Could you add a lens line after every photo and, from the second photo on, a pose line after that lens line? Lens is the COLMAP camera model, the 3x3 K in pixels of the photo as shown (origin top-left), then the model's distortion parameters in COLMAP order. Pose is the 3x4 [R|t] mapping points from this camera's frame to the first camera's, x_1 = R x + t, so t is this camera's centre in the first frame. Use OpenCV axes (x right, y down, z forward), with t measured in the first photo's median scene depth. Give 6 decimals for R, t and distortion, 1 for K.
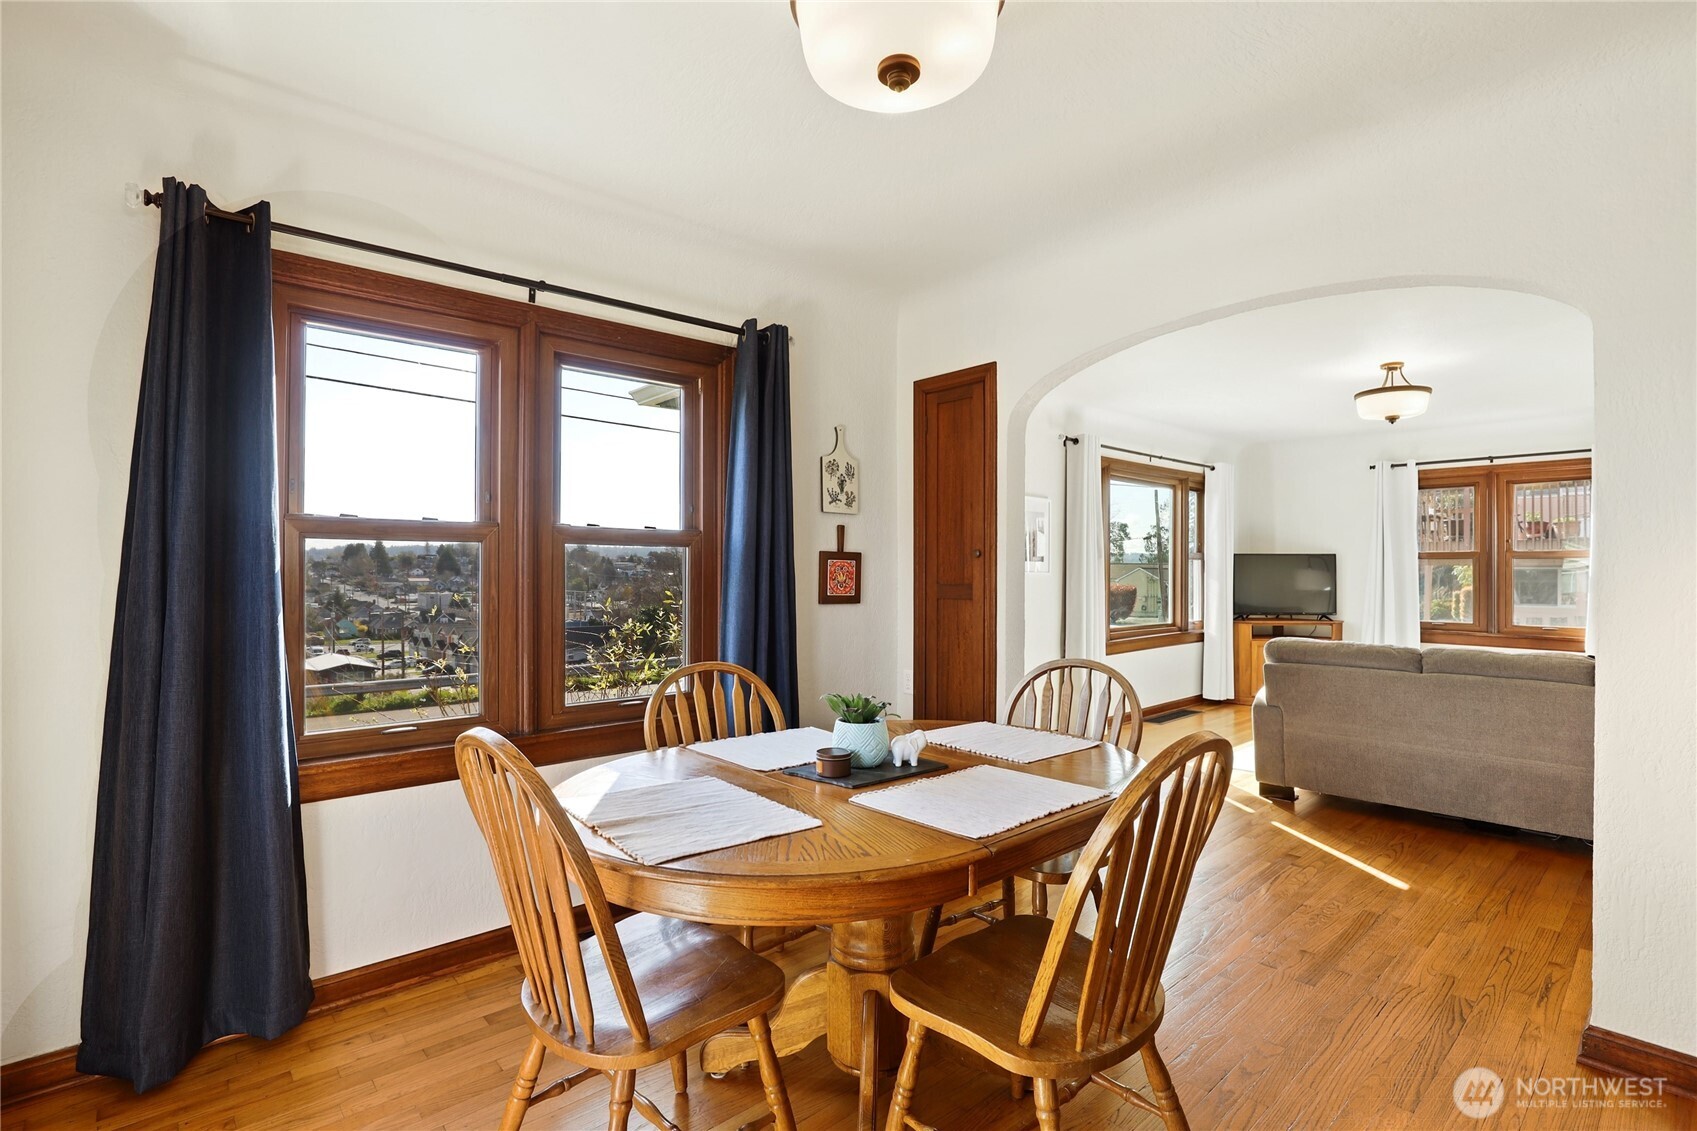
lens RADIAL K [[796.3, 0, 831.6], [0, 796.3, 567.4], [0, 0, 1]] dist [-0.011810, 0.007364]
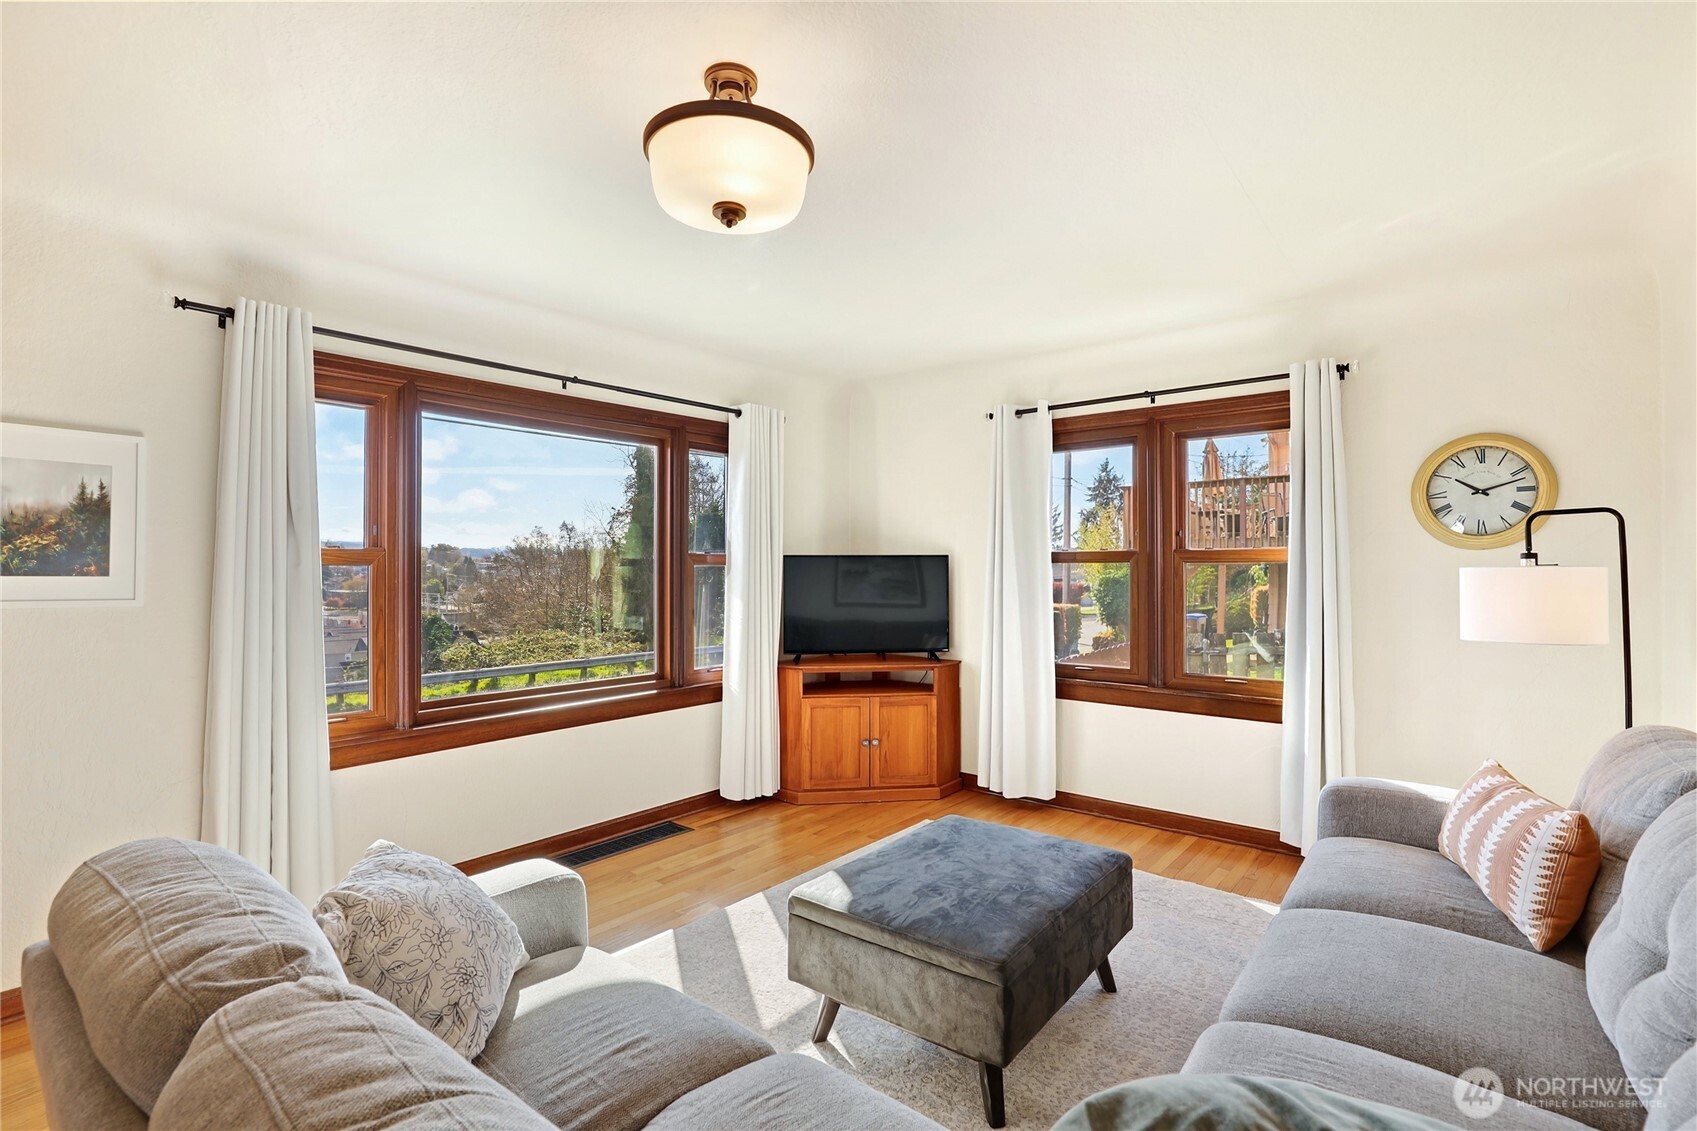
lens RADIAL K [[796.3, 0, 798.6], [0, 796.3, 562.6], [0, 0, 1]] dist [-0.011810, 0.007364]
pose [[0.993382, -0.003162, 0.114814, 0.463579], [0.003779, 0.999980, -0.005160, -0.008226], [-0.114795, 0.005560, 0.993374, 0.402600]]
